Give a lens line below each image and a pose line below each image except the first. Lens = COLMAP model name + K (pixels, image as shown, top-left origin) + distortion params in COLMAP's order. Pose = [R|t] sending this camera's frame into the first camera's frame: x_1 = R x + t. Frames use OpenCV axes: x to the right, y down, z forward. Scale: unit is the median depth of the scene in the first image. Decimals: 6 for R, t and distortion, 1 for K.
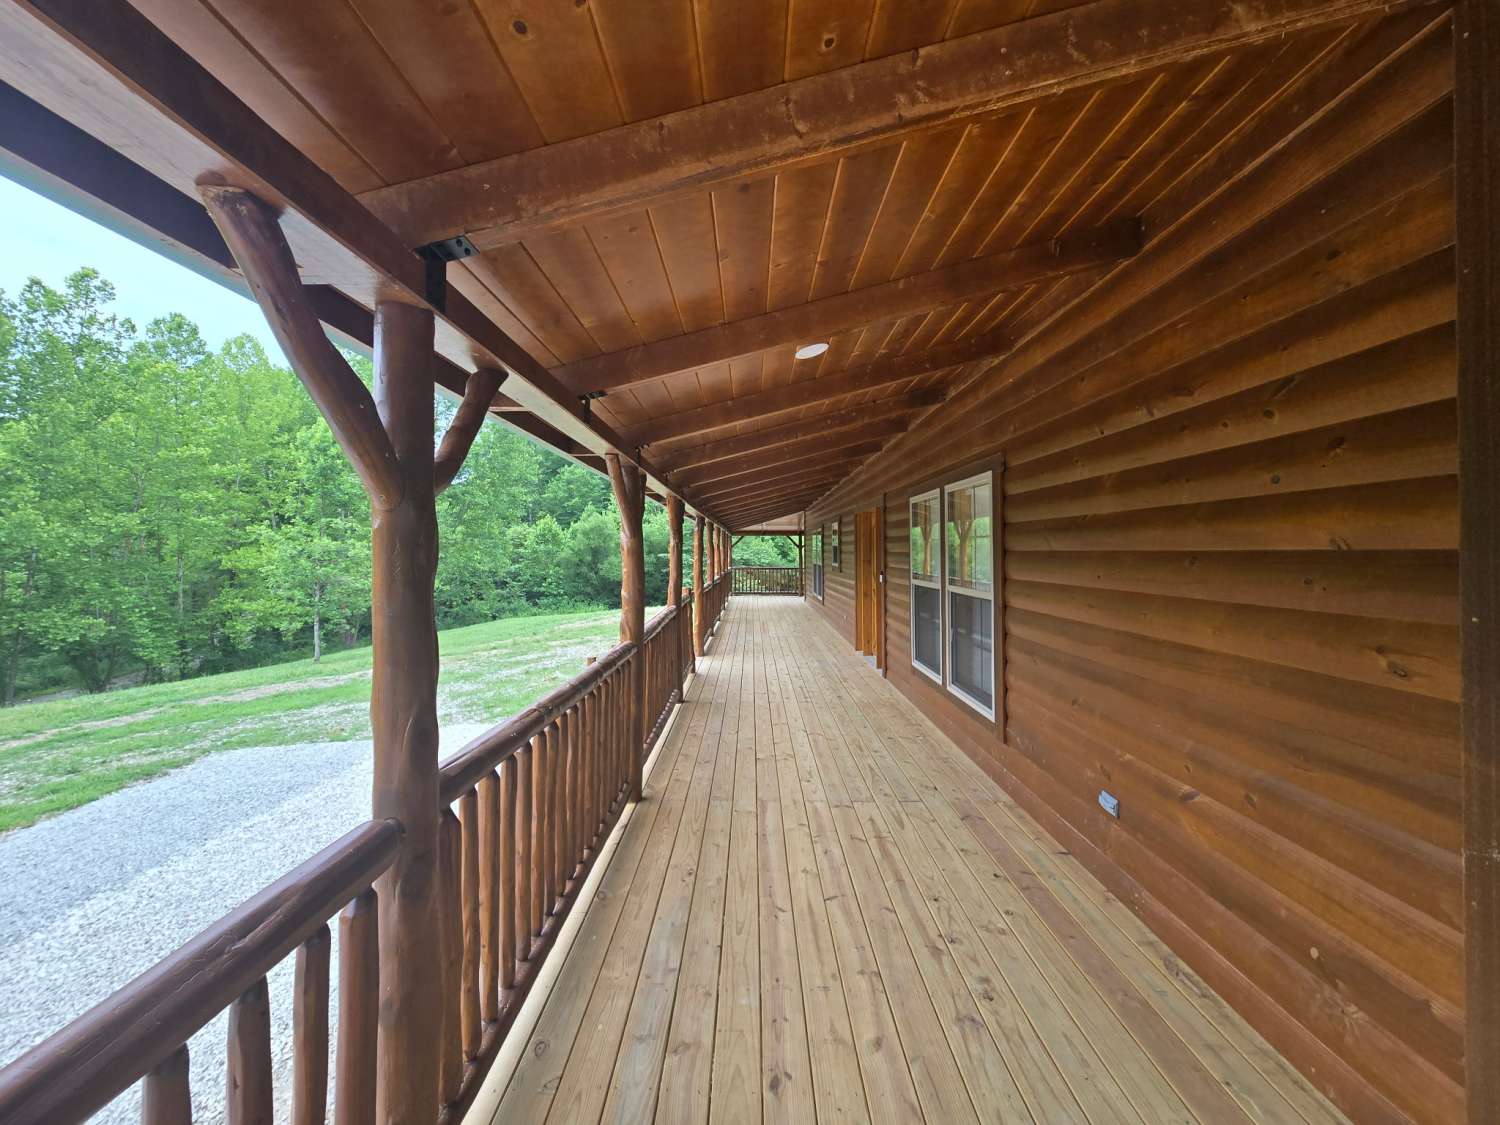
lens RADIAL K [[612.4, 0, 751.0], [0, 612.4, 553.2], [0, 0, 1]] dist [-0.001647, 0.001294]
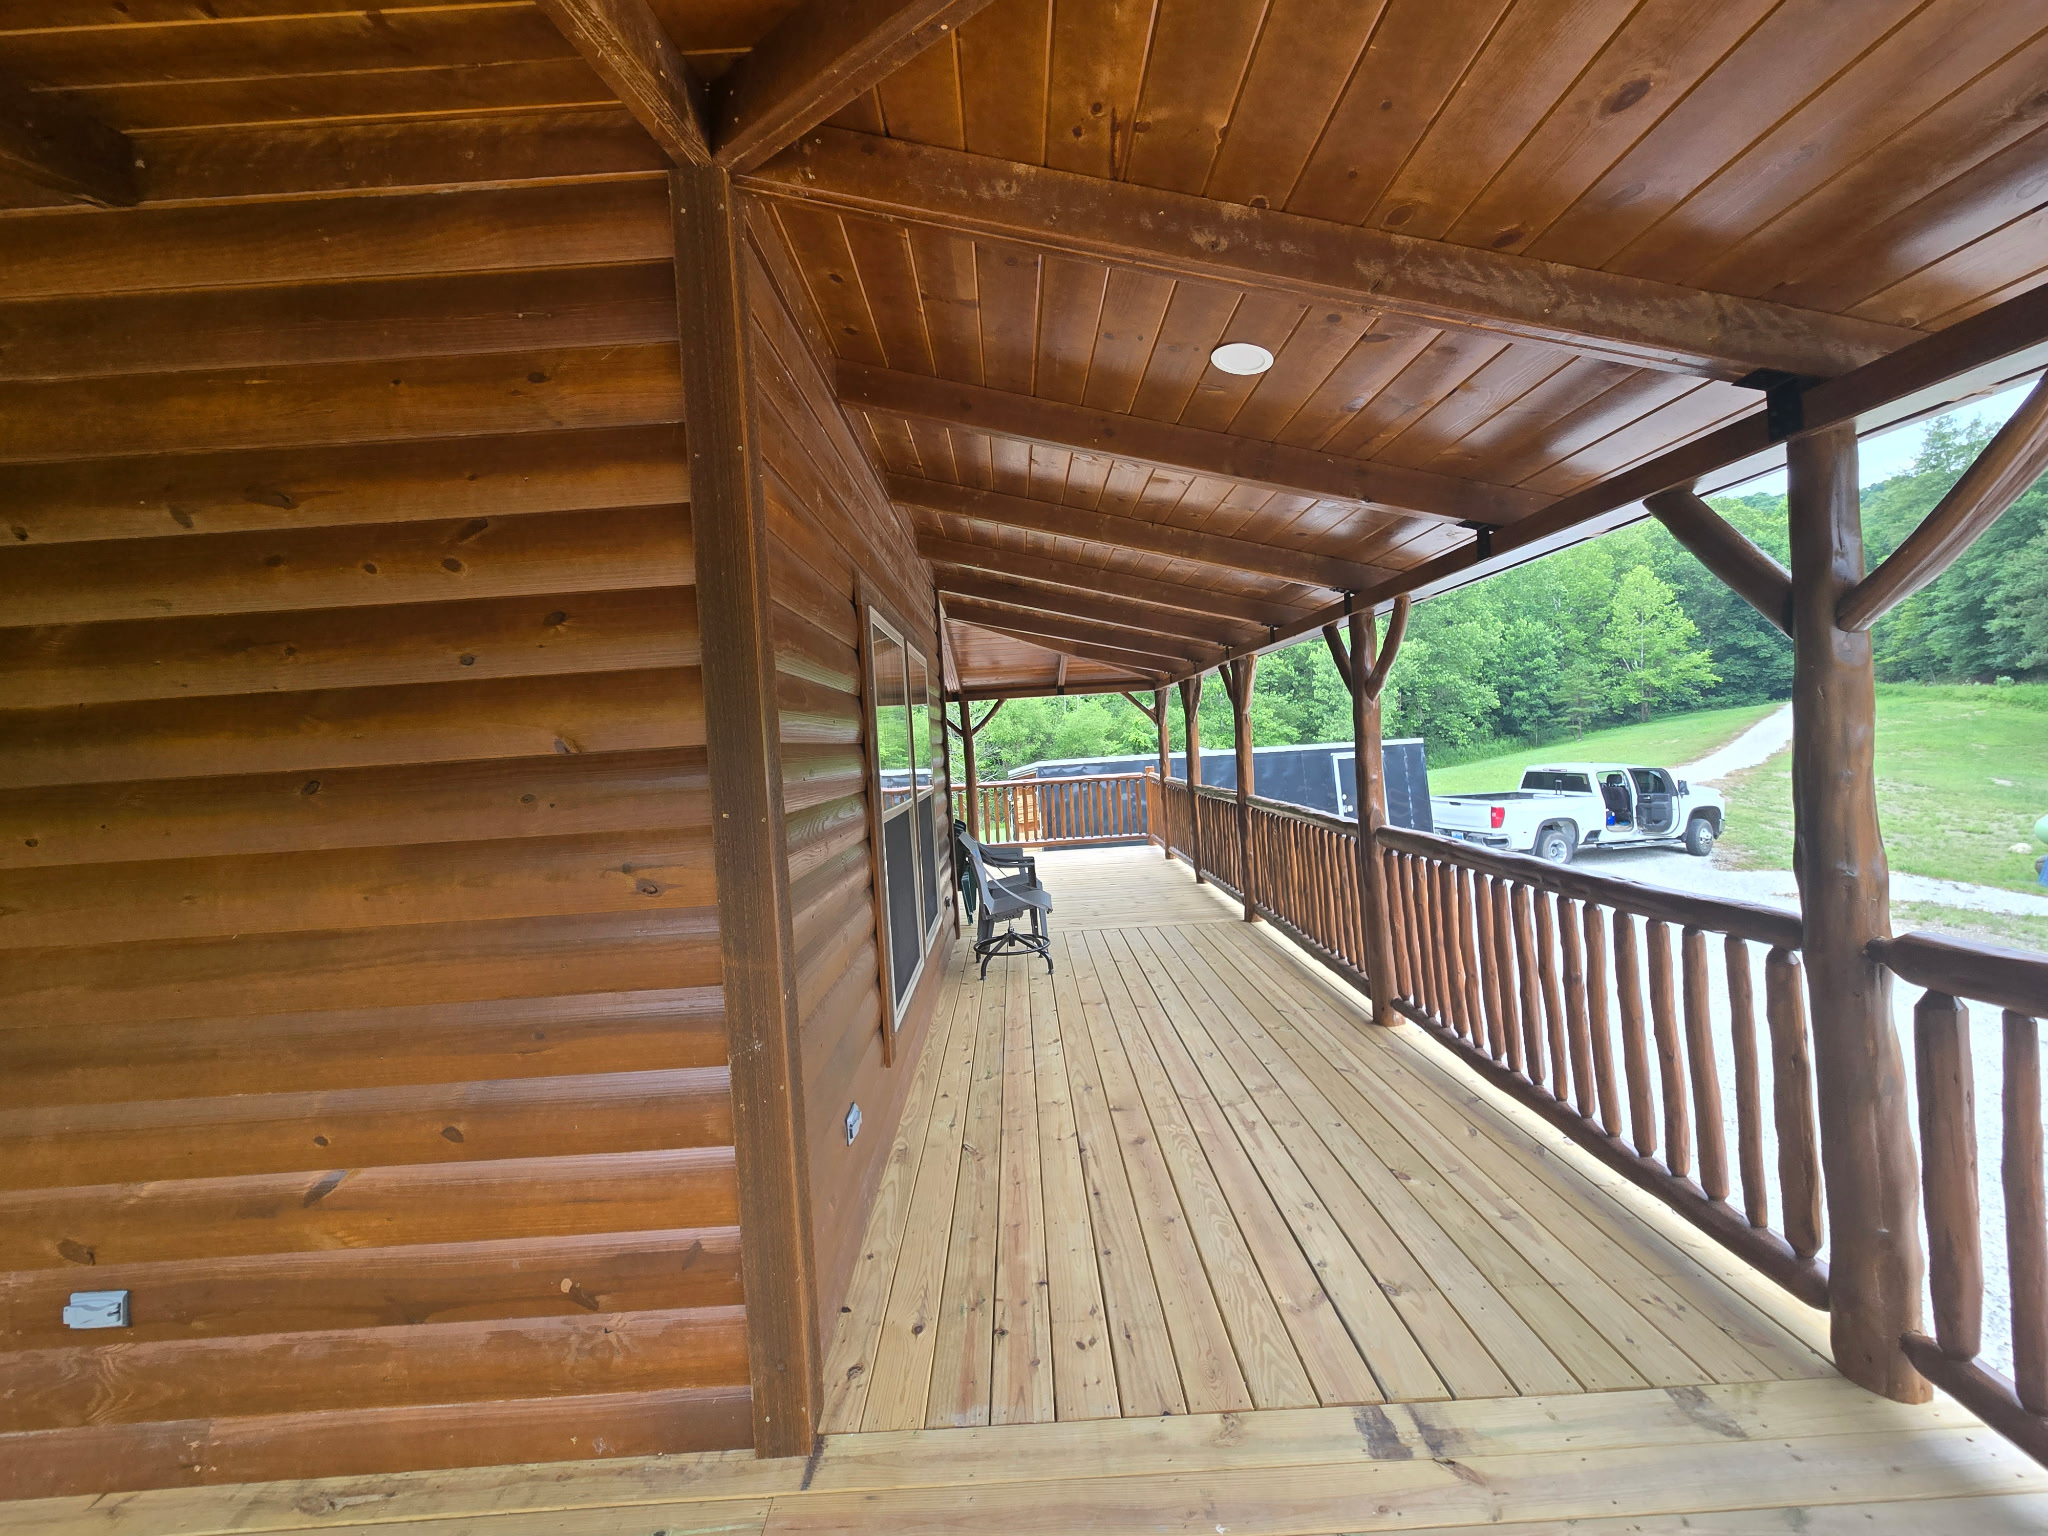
lens RADIAL K [[836.2, 0, 1021.3], [0, 836.2, 754.2], [0, 0, 1]] dist [-0.001647, 0.001294]
pose [[-0.003956, -0.005062, 0.999979, -0.089574], [0.063471, 0.997970, 0.005302, 0.019535], [-0.997976, 0.063491, -0.003627, 0.309839]]
